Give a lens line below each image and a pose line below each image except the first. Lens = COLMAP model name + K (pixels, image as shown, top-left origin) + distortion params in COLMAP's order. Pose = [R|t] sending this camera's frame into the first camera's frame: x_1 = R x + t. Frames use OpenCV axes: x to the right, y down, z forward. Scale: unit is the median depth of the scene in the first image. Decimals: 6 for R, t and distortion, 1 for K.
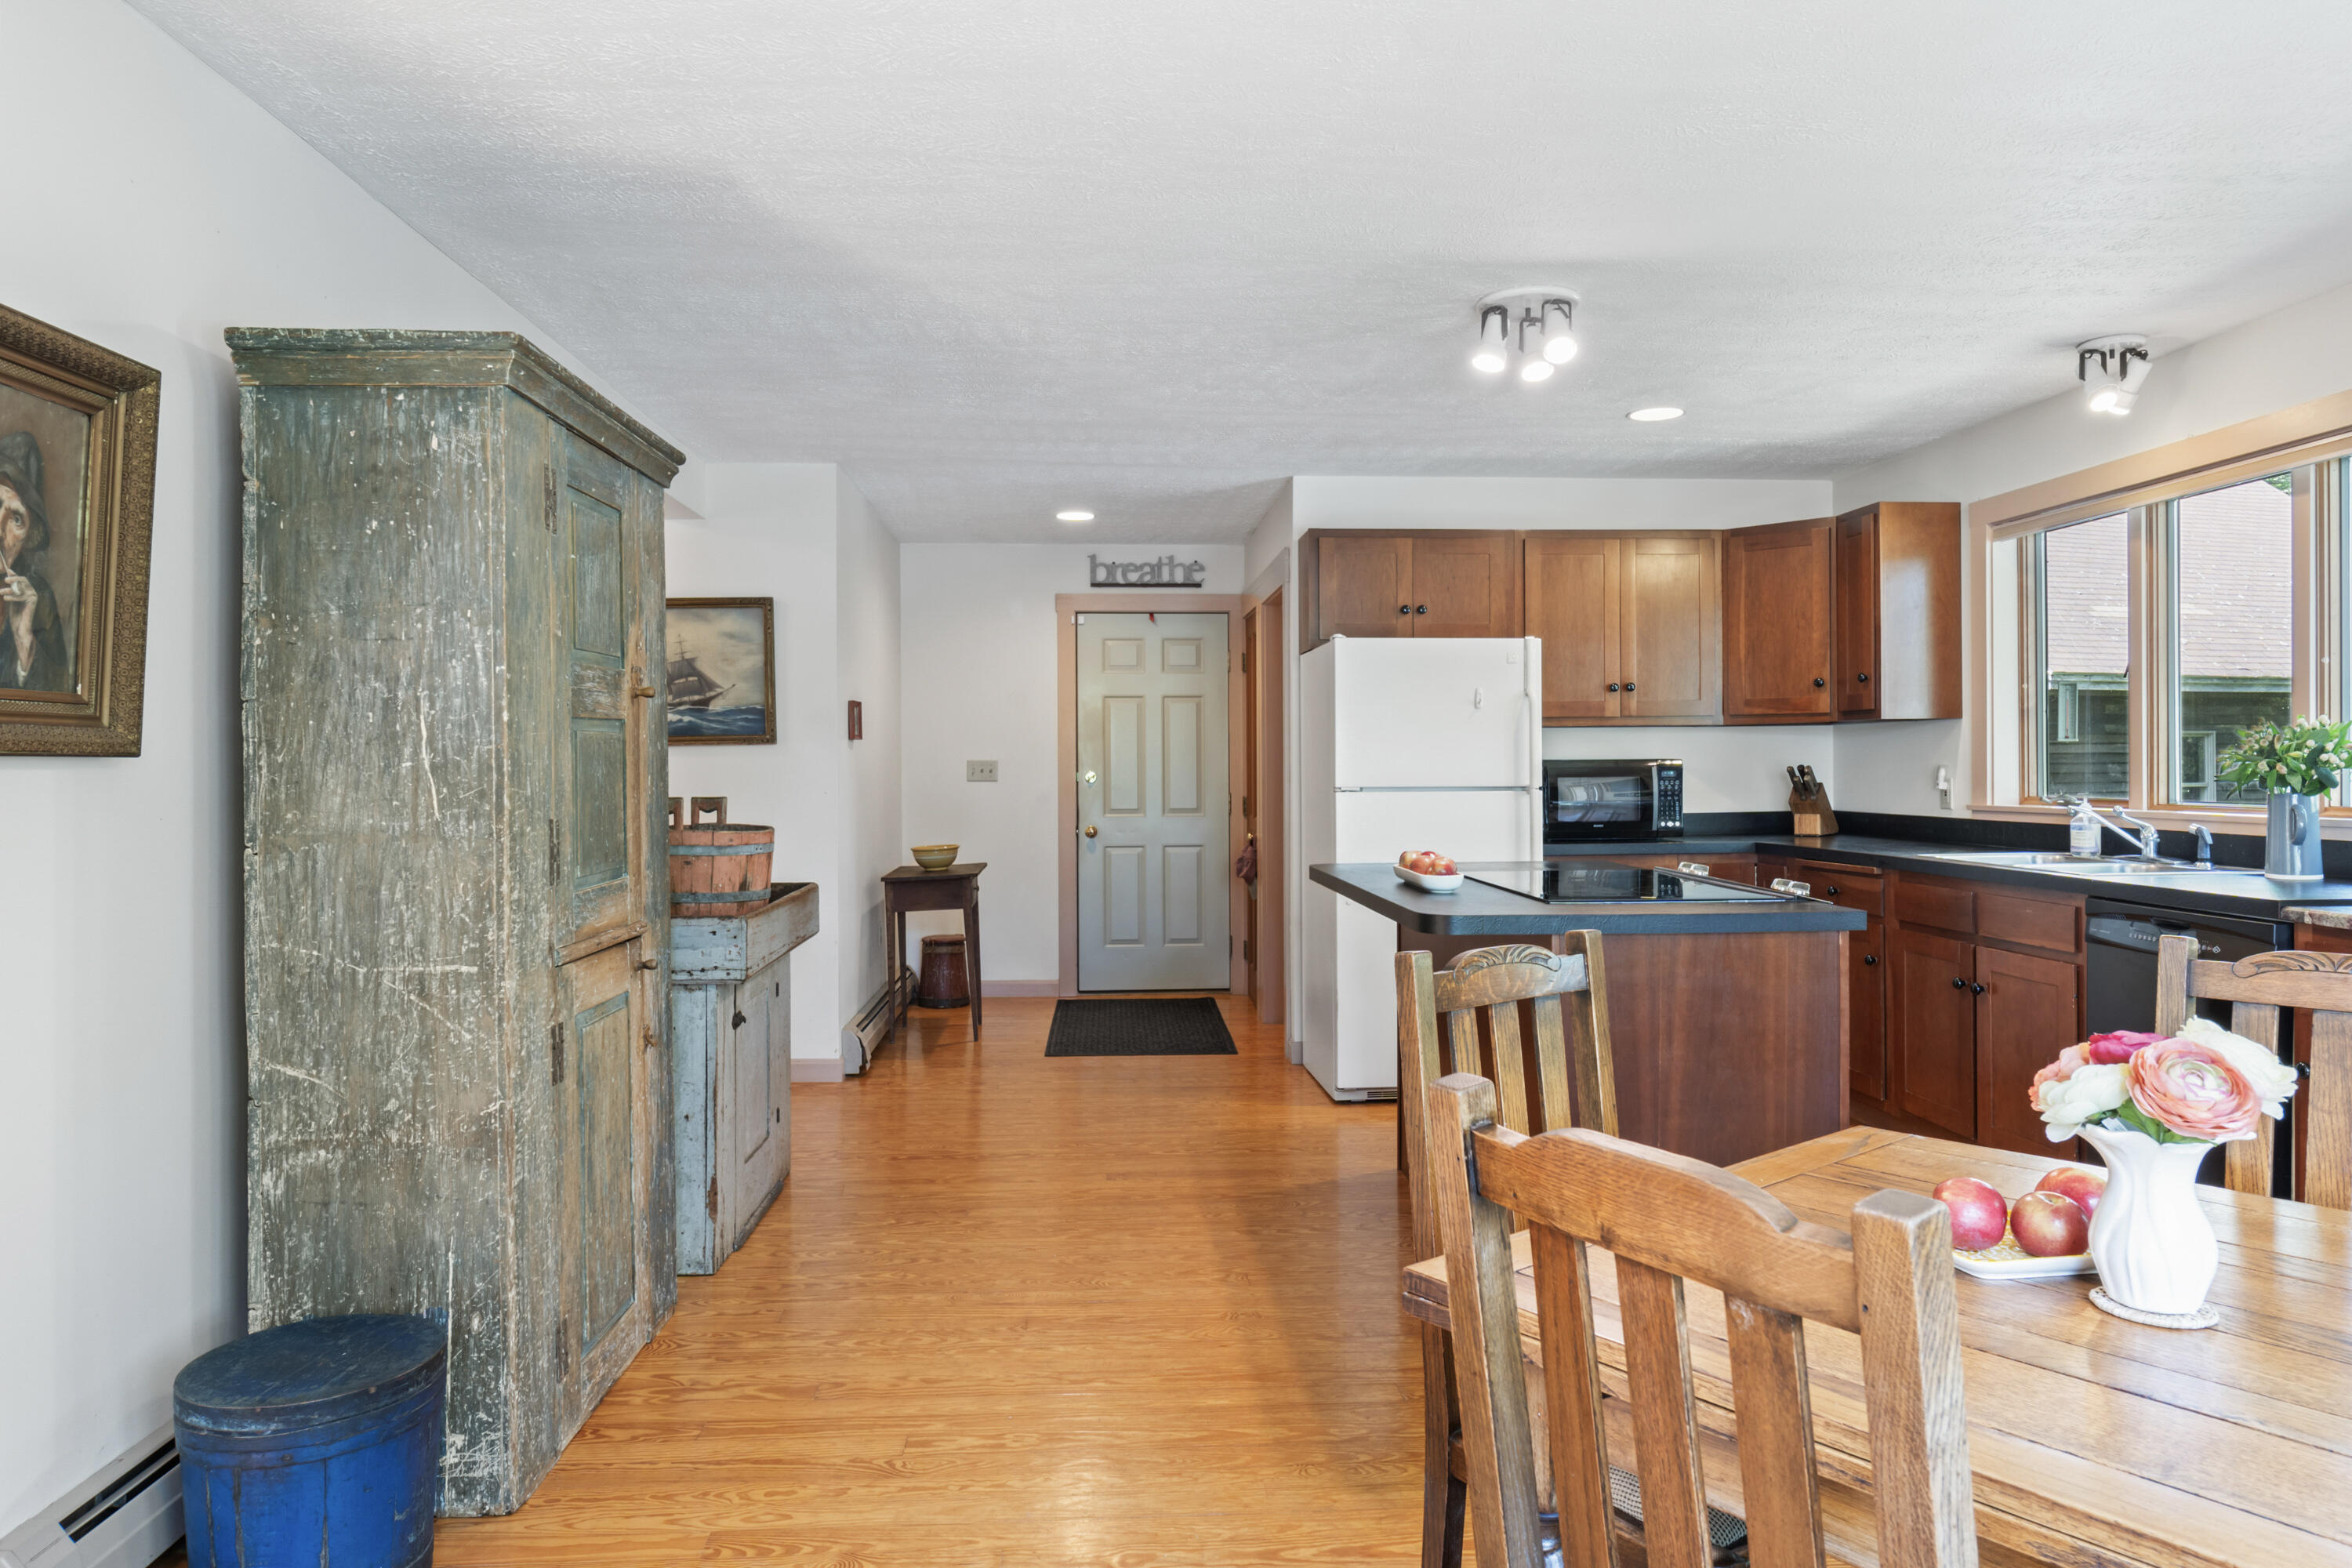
lens RADIAL K [[1481.0, 0, 1177.6], [0, 1481.0, 770.5], [0, 0, 1]] dist [-0.003502, -0.000029]
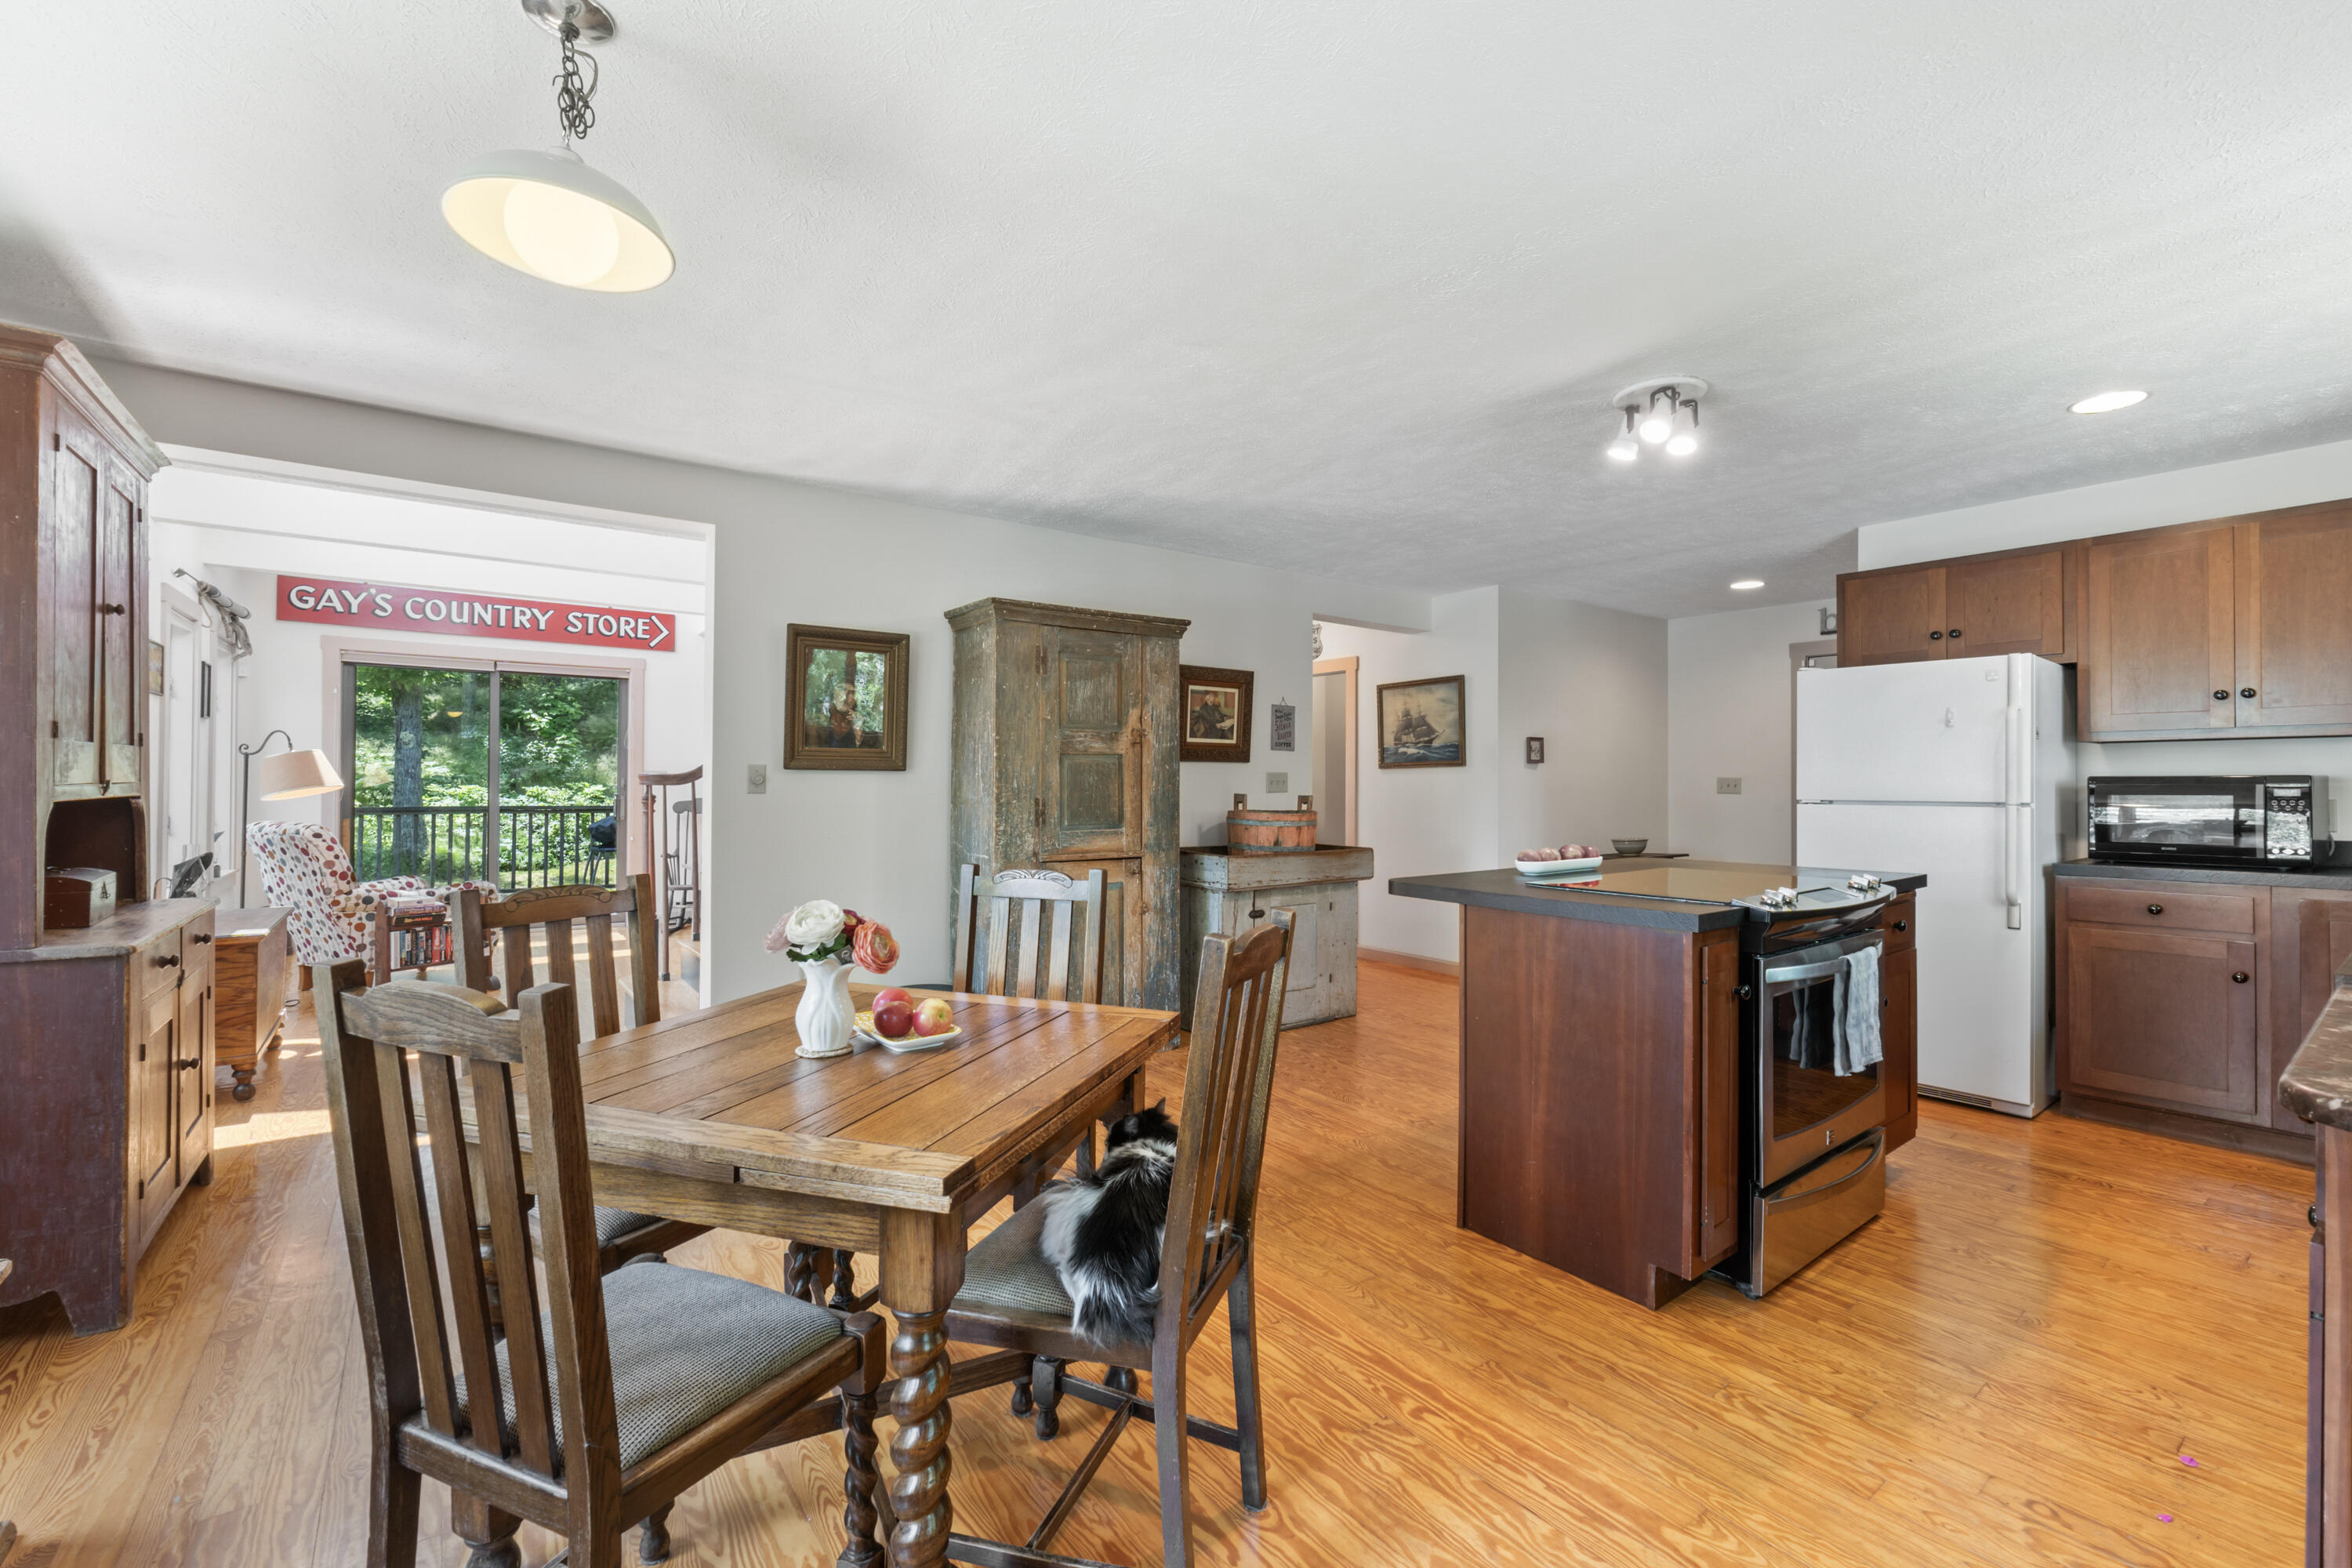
lens RADIAL K [[982.7, 0, 1175.3], [0, 982.7, 782.4], [0, 0, 1]] dist [0.003559, 0.000274]
pose [[0.544007, 0.006350, -0.839057, 0.733625], [-0.009982, 0.999950, 0.001096, 0.002615], [0.839021, 0.007779, 0.544043, 0.256813]]
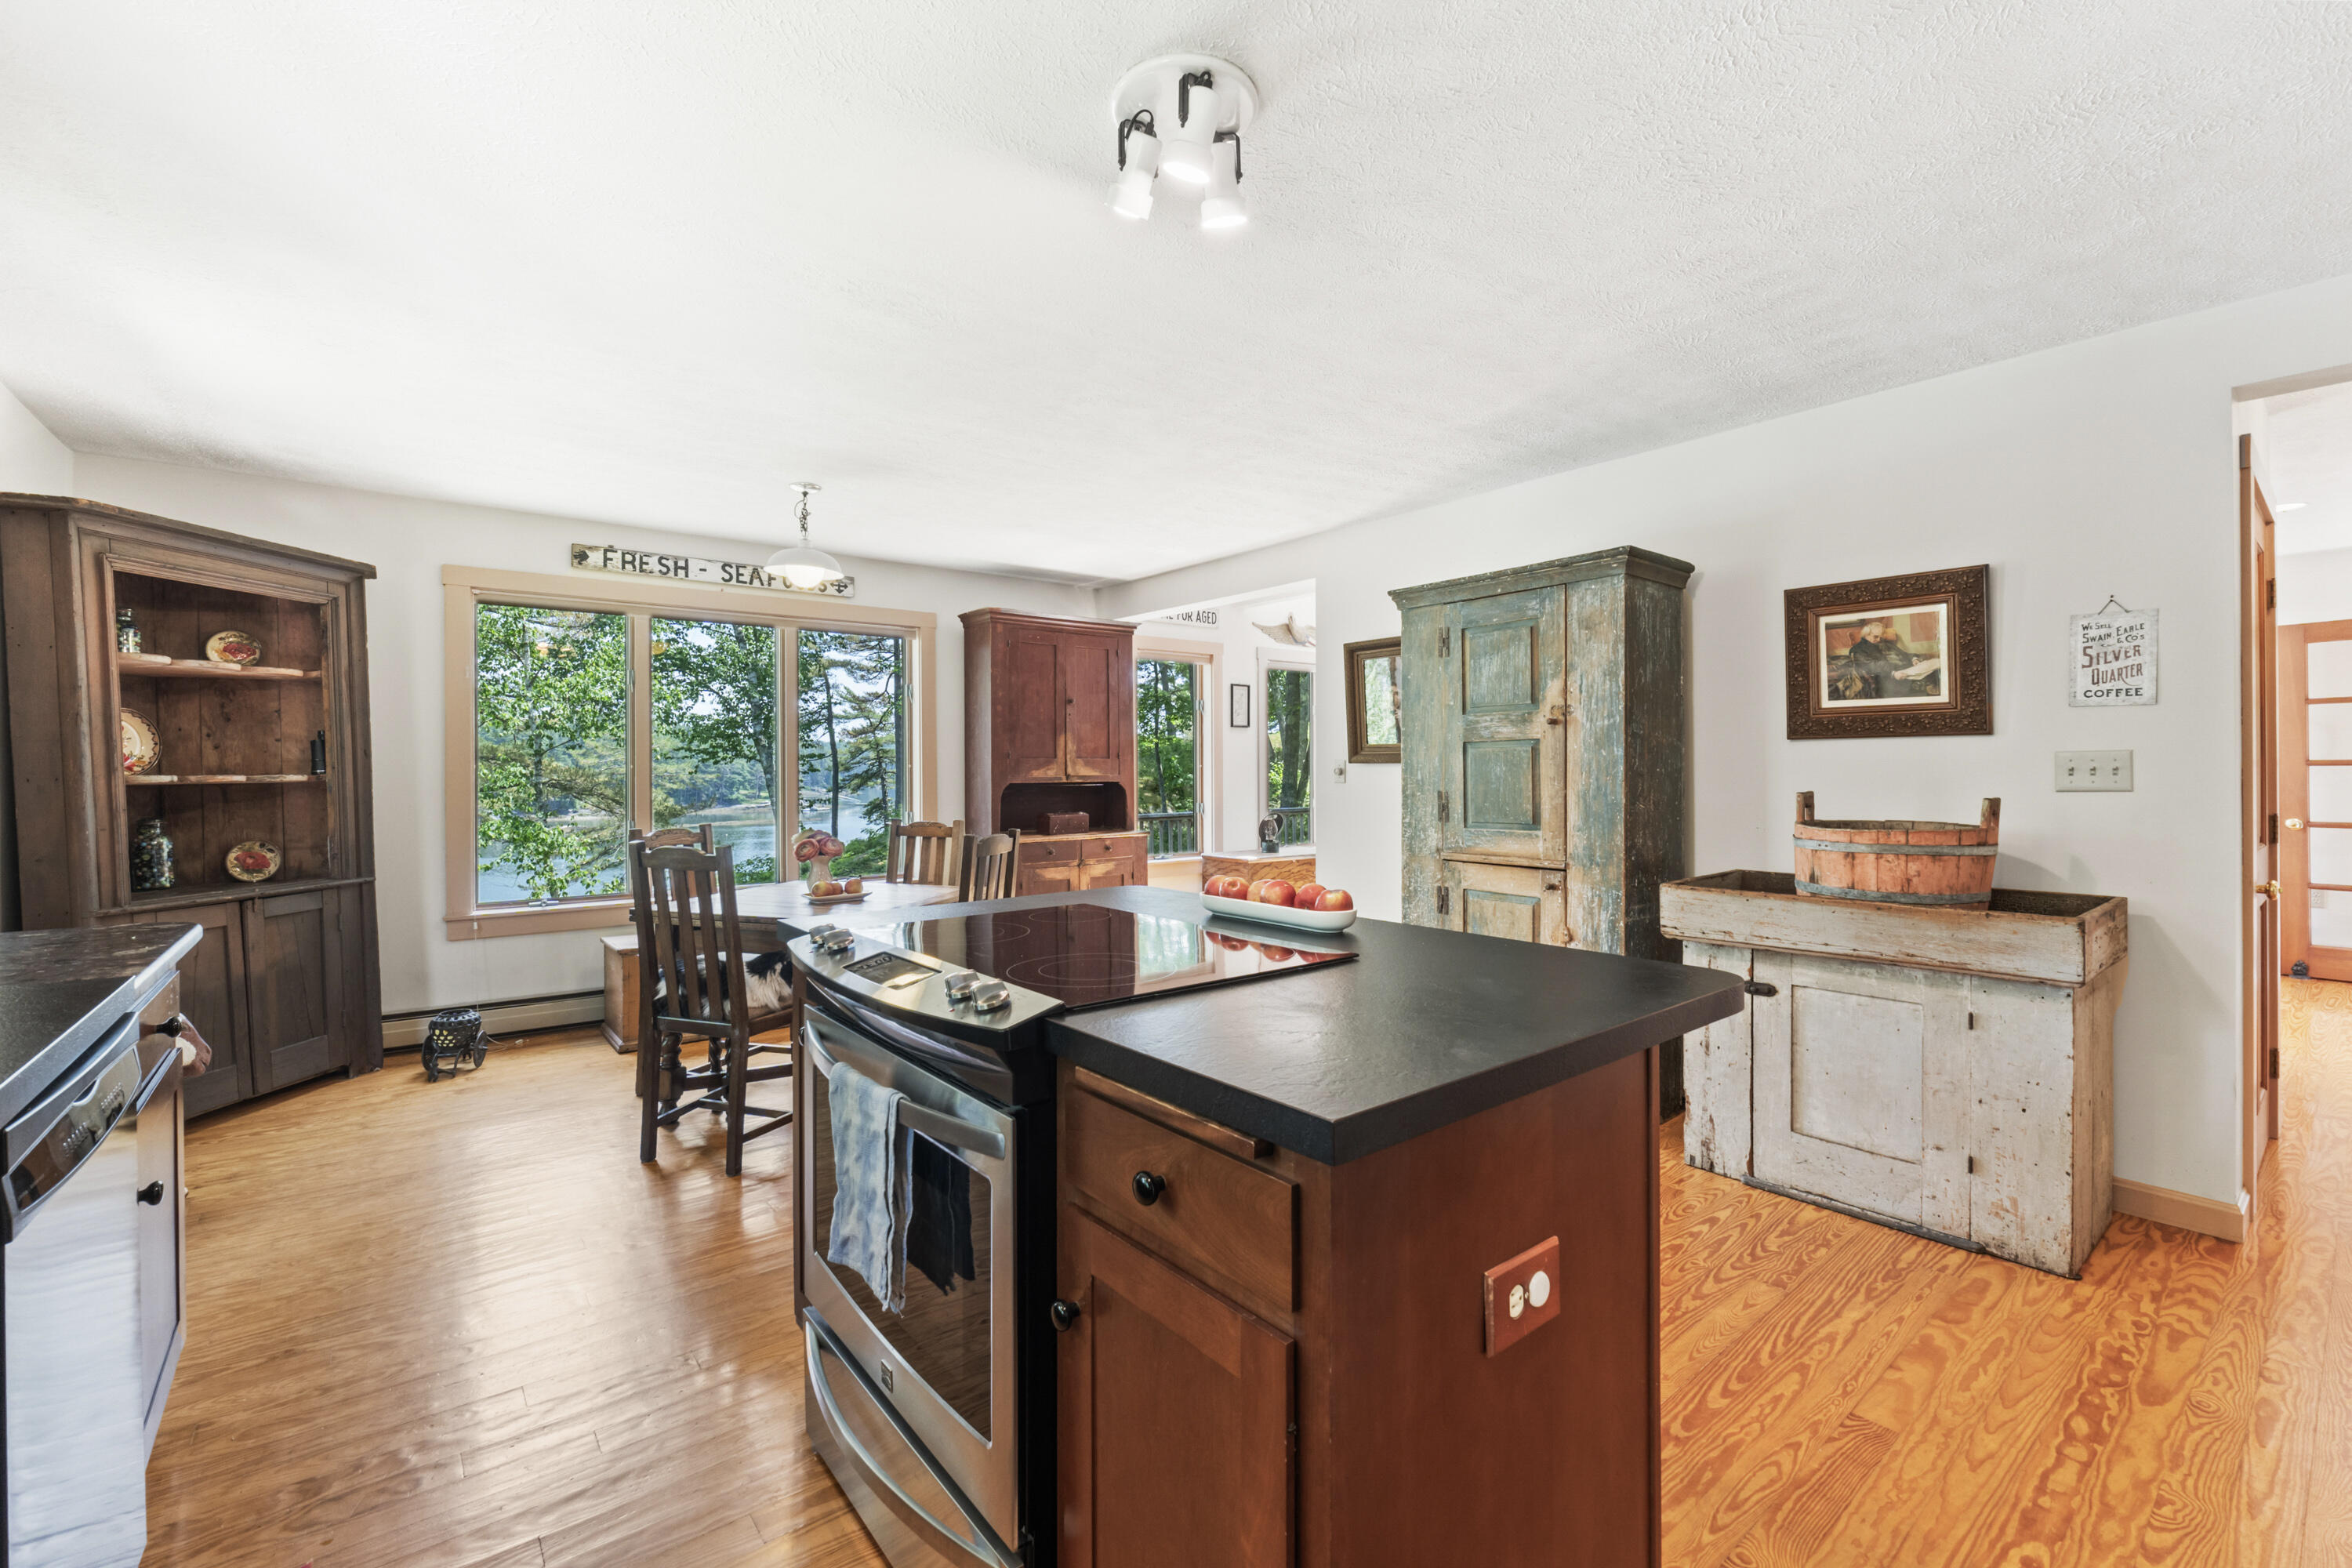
lens RADIAL K [[982.7, 0, 1174.7], [0, 982.7, 780.7], [0, 0, 1]] dist [0.003559, 0.000274]
pose [[-0.816683, 0.015476, -0.576879, 0.542753], [0.006041, 0.999815, 0.018270, -0.008461], [0.577055, 0.011435, -0.816625, 1.443101]]
